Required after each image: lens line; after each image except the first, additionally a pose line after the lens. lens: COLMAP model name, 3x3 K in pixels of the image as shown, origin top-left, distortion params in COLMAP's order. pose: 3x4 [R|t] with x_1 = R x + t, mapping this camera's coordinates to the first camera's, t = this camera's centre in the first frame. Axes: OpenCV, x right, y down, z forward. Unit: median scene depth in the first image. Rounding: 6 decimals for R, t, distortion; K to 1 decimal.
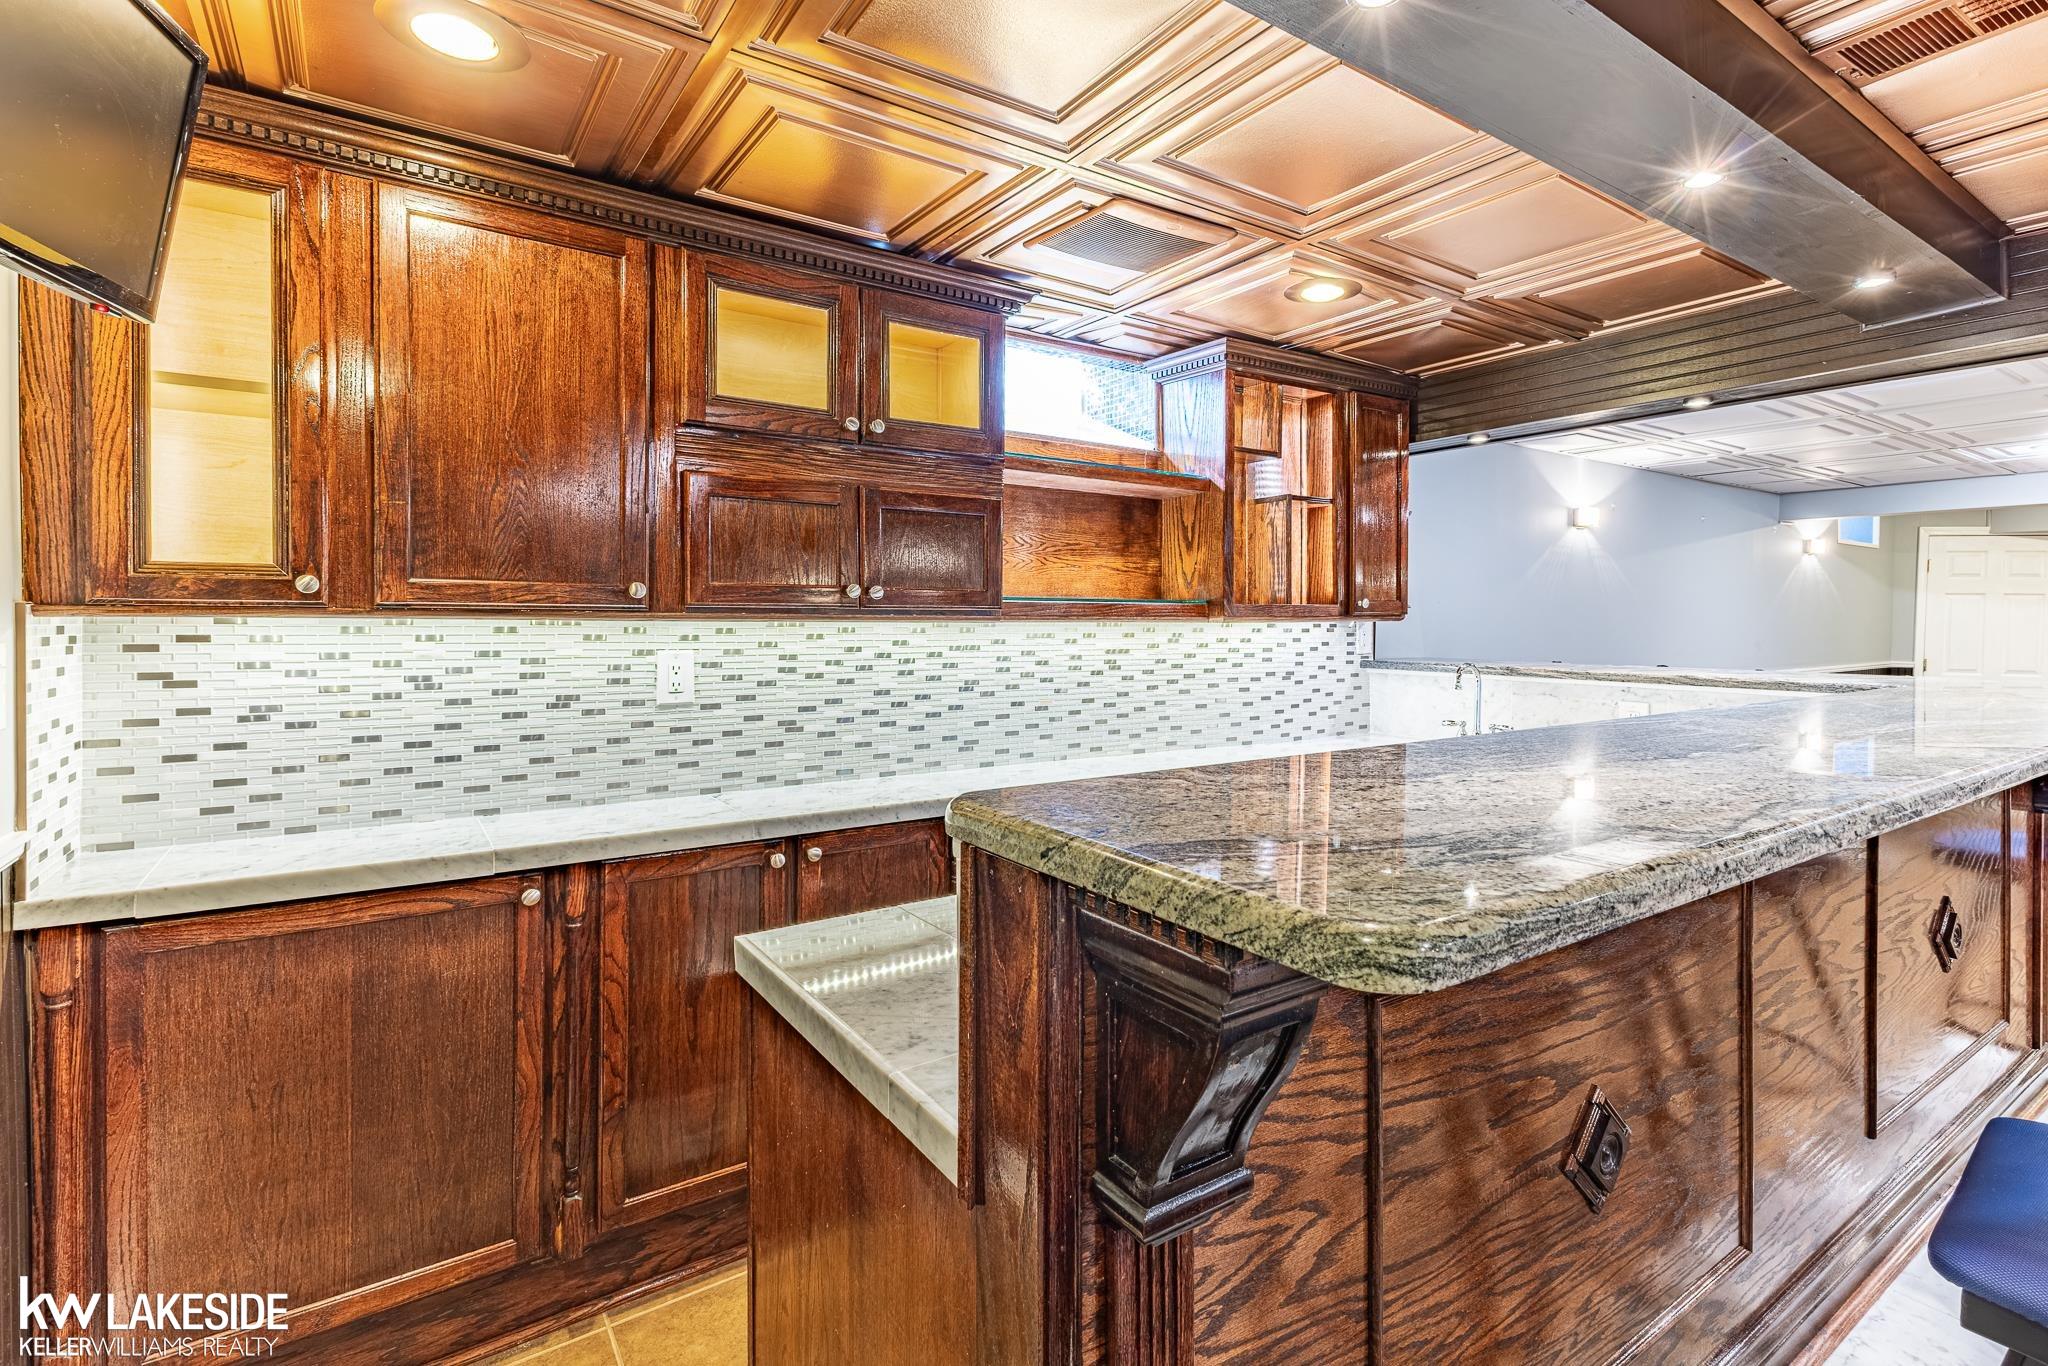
lens RADIAL K [[917.5, 0, 1024.9], [0, 917.5, 621.6], [0, 0, 1]] dist [0.000539, 0.000043]
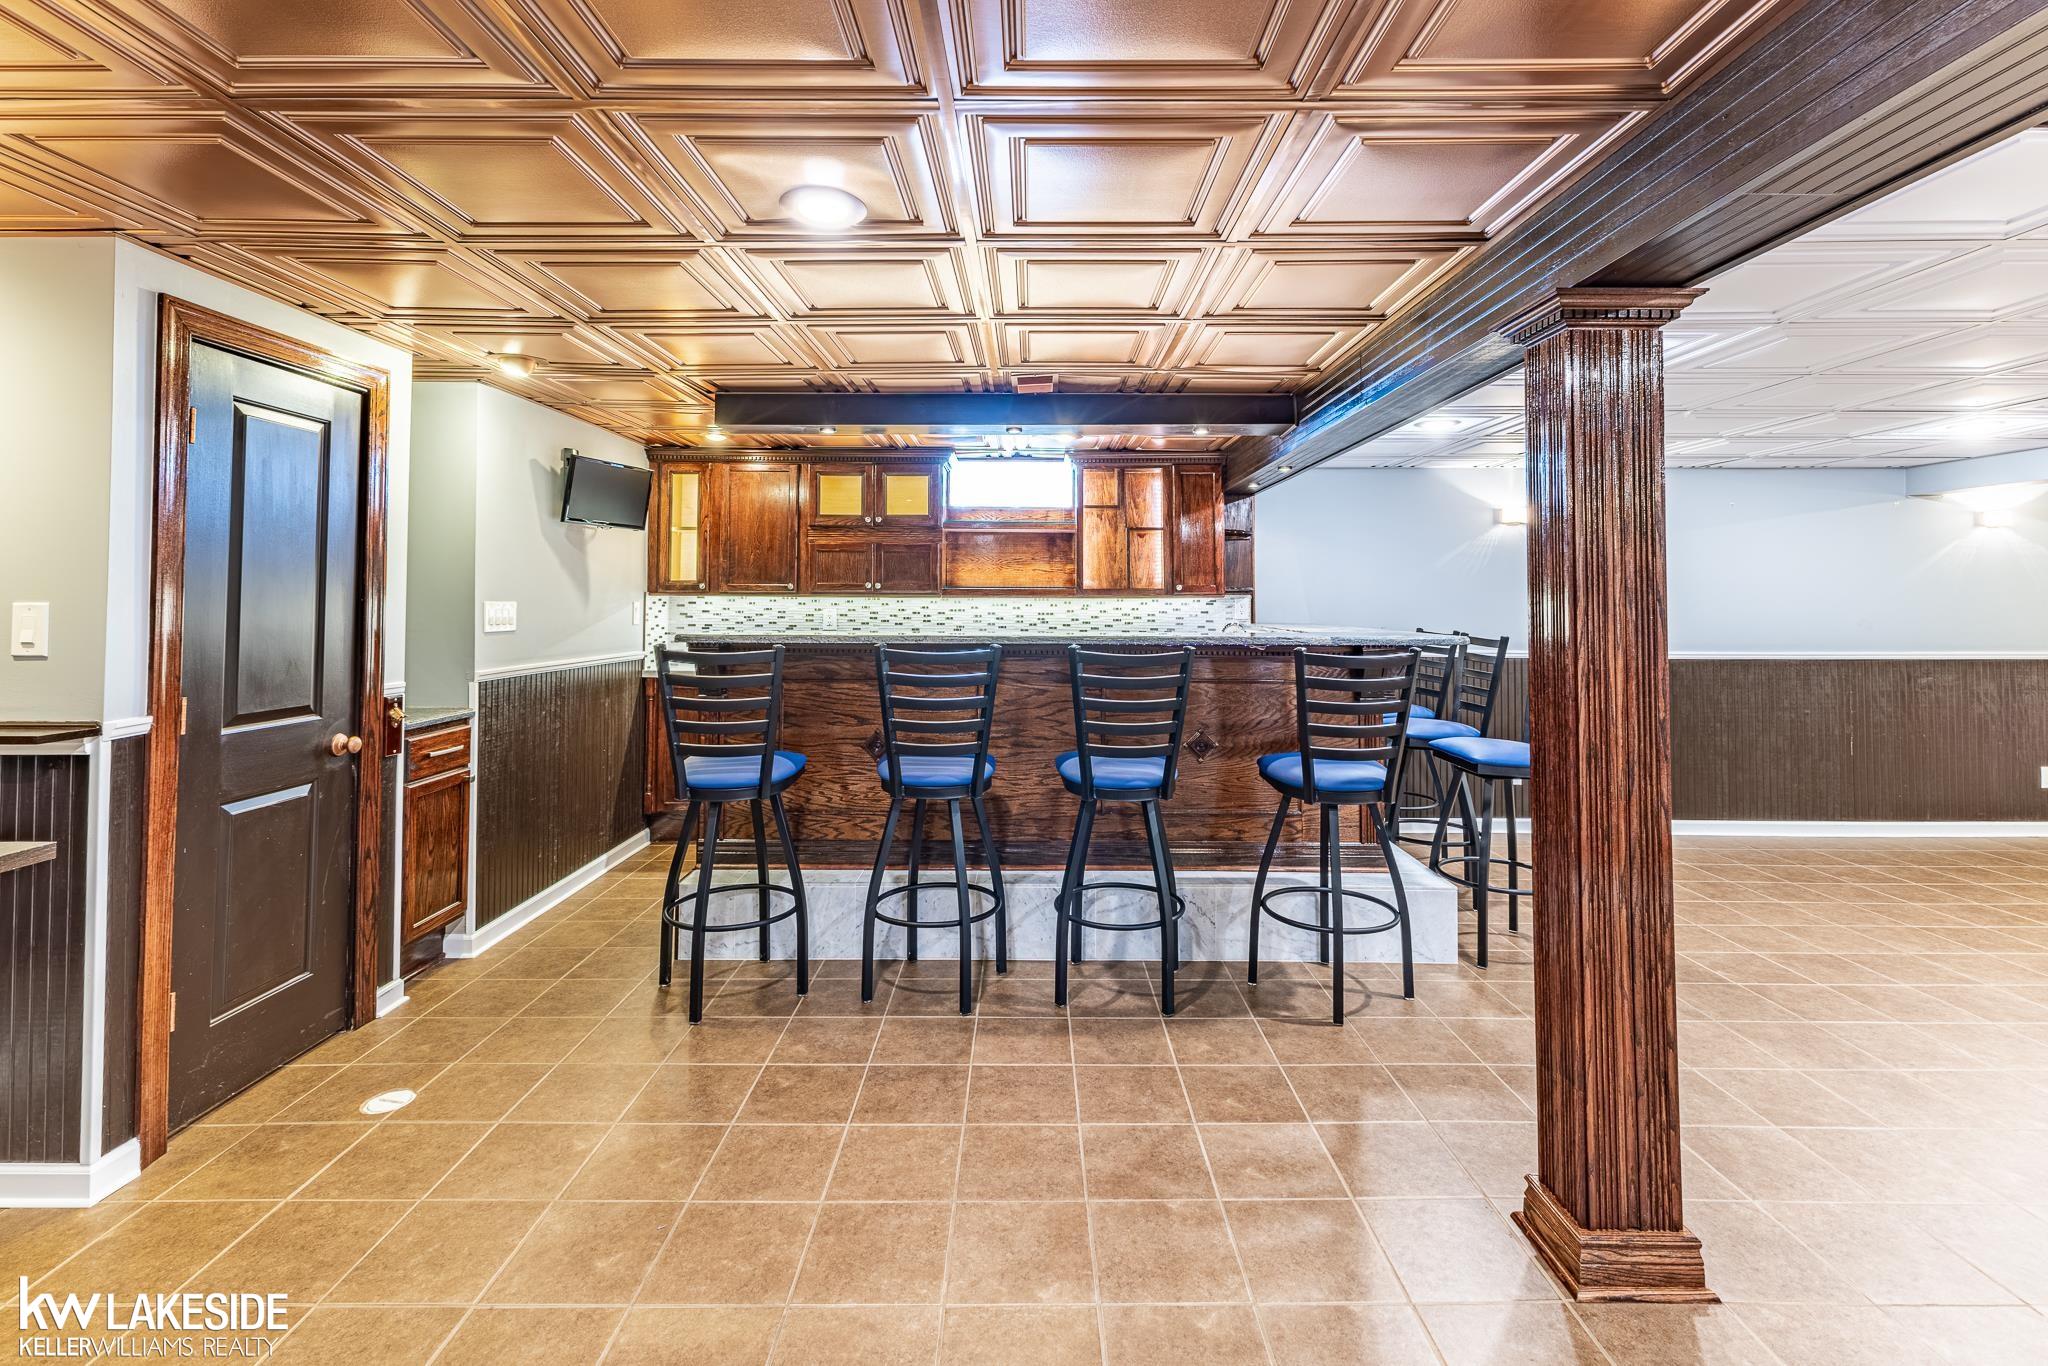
lens RADIAL K [[917.7, 0, 1031.8], [0, 917.7, 577.7], [0, 0, 1]] dist [0.008407, 0.000231]
pose [[0.813386, -0.014155, -0.581553, 1.367730], [-0.002273, 0.999619, -0.027511, 0.011867], [0.581720, 0.023699, 0.813043, -0.660286]]
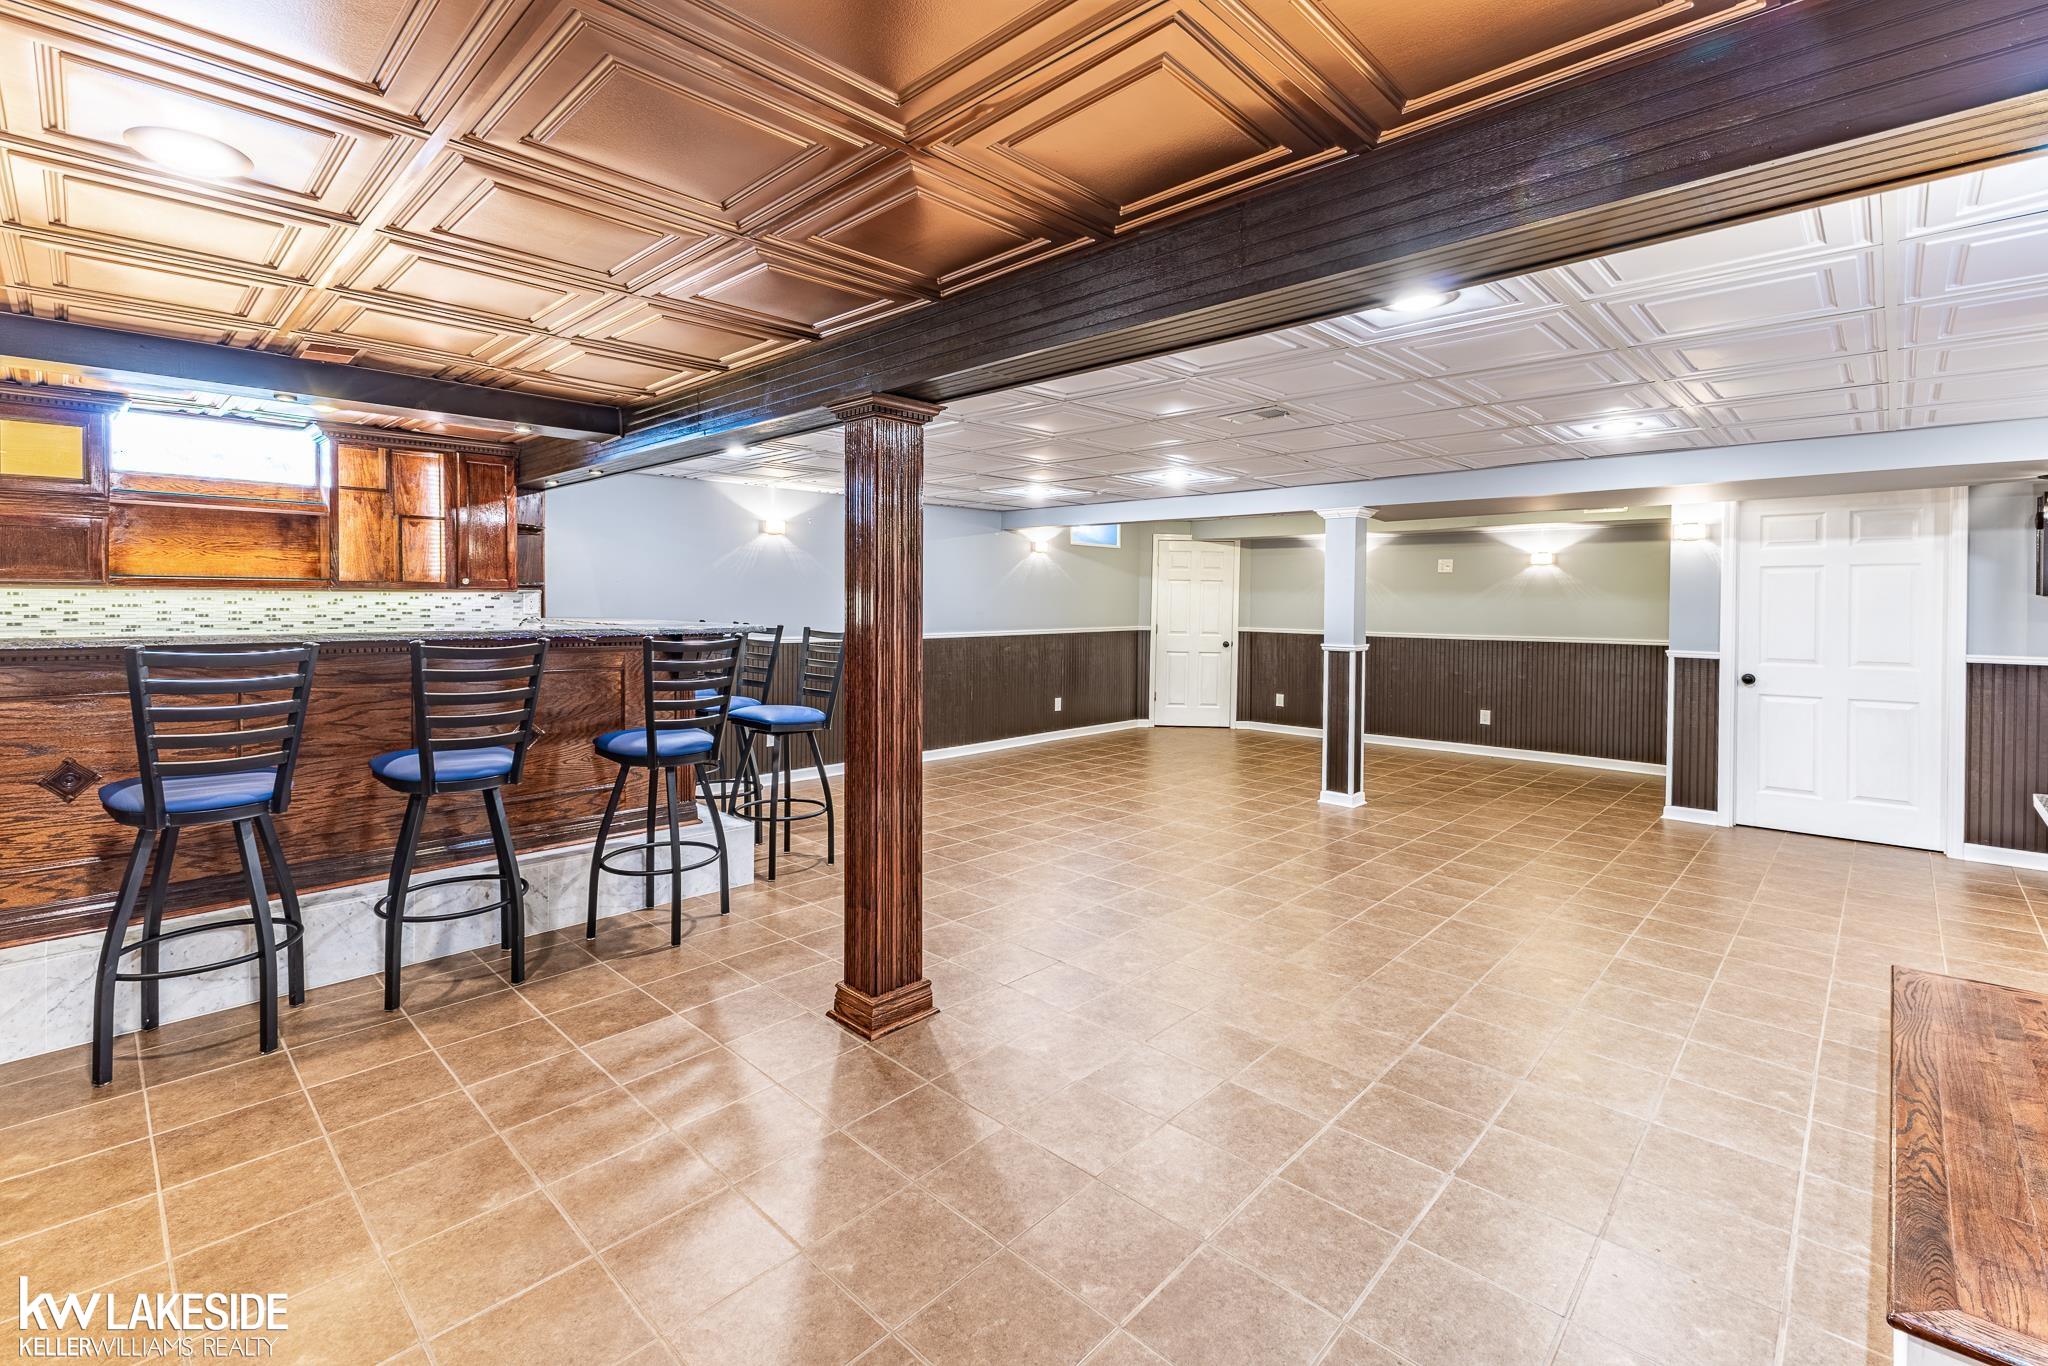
lens RADIAL K [[901.9, 0, 1029.8], [0, 901.9, 605.4], [0, 0, 1]] dist [-0.000179, -0.000038]
pose [[0.982436, 0.004568, 0.186545, 1.271657], [-0.005610, 0.999971, 0.005056, 0.011699], [-0.186516, -0.006014, 0.982433, -0.928005]]
